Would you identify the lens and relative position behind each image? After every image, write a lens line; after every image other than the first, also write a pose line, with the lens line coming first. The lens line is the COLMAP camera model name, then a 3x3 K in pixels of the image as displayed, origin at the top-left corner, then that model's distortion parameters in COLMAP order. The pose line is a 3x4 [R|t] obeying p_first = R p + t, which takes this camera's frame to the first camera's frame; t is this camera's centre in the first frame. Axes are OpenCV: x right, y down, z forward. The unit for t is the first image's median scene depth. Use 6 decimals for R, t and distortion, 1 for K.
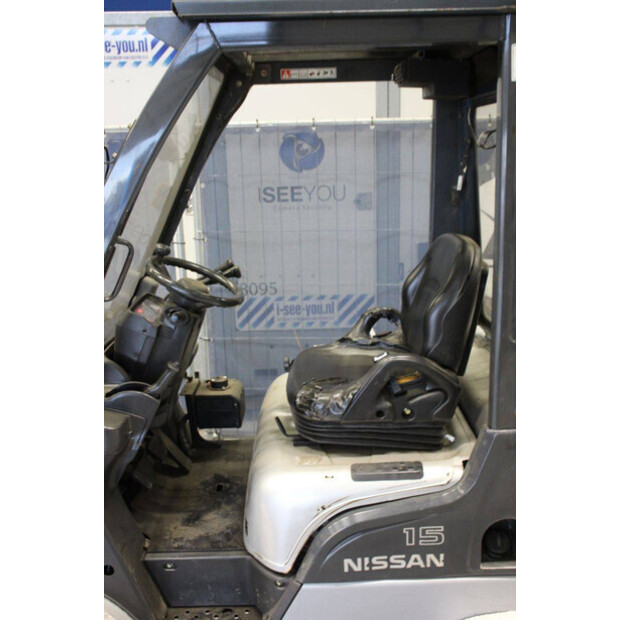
lens RADIAL K [[639.2, 0, 306.1], [0, 639.2, 309.1], [0, 0, 1]] dist [-0.050407, 0.000000]
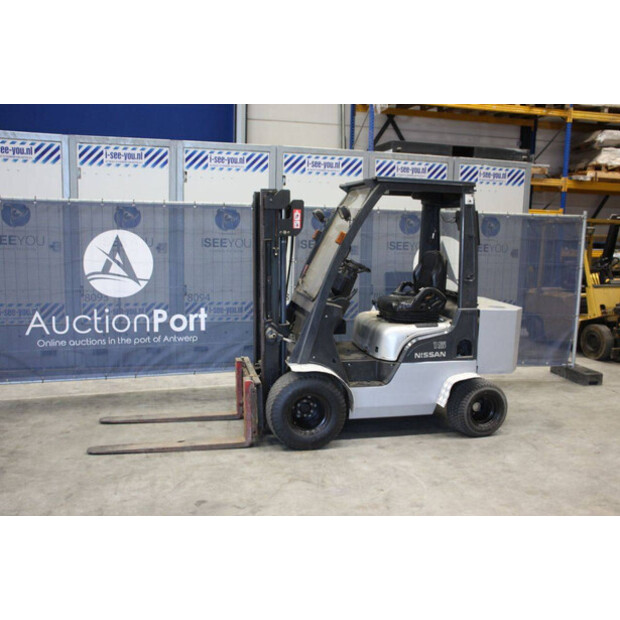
lens RADIAL K [[591.1, 0, 309.1], [0, 591.1, 308.9], [0, 0, 1]] dist [-0.053011, 0.000000]
pose [[0.977326, 0.012630, 0.211364, -0.895206], [0.010076, 0.994314, -0.106008, 0.416076], [-0.211501, 0.105734, 0.971642, -1.427115]]
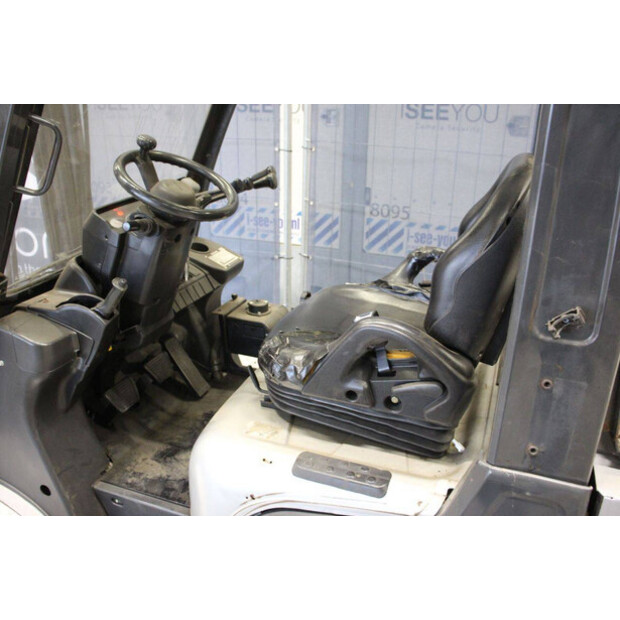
lens RADIAL K [[568.6, 0, 307.4], [0, 568.6, 311.7], [0, 0, 1]] dist [-0.095600, 0.000000]
pose [[0.933149, 0.174778, -0.314142, 0.230948], [-0.126652, 0.977664, 0.167725, -0.025790], [0.336440, -0.116726, 0.934443, 0.362620]]
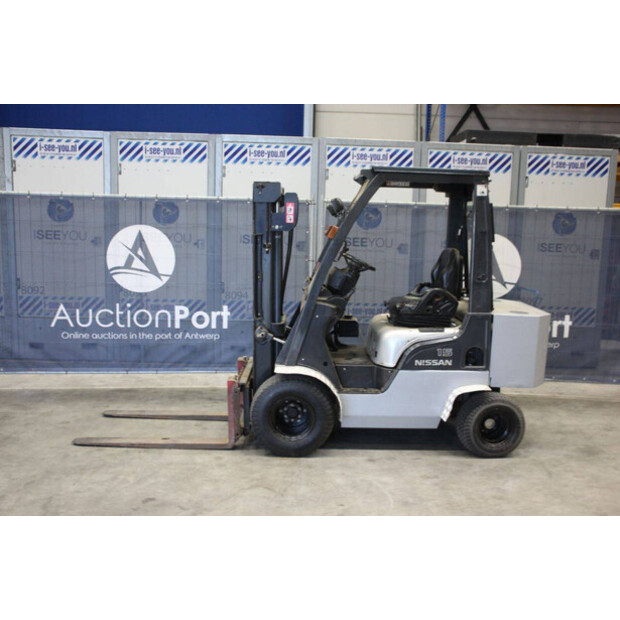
lens RADIAL K [[622.1, 0, 314.7], [0, 622.1, 309.2], [0, 0, 1]] dist [-0.032483, 0.000000]
pose [[0.999014, 0.042469, 0.012938, -0.365735], [-0.040805, 0.993170, -0.109306, 0.425183], [-0.017492, 0.108671, 0.993924, -1.470778]]
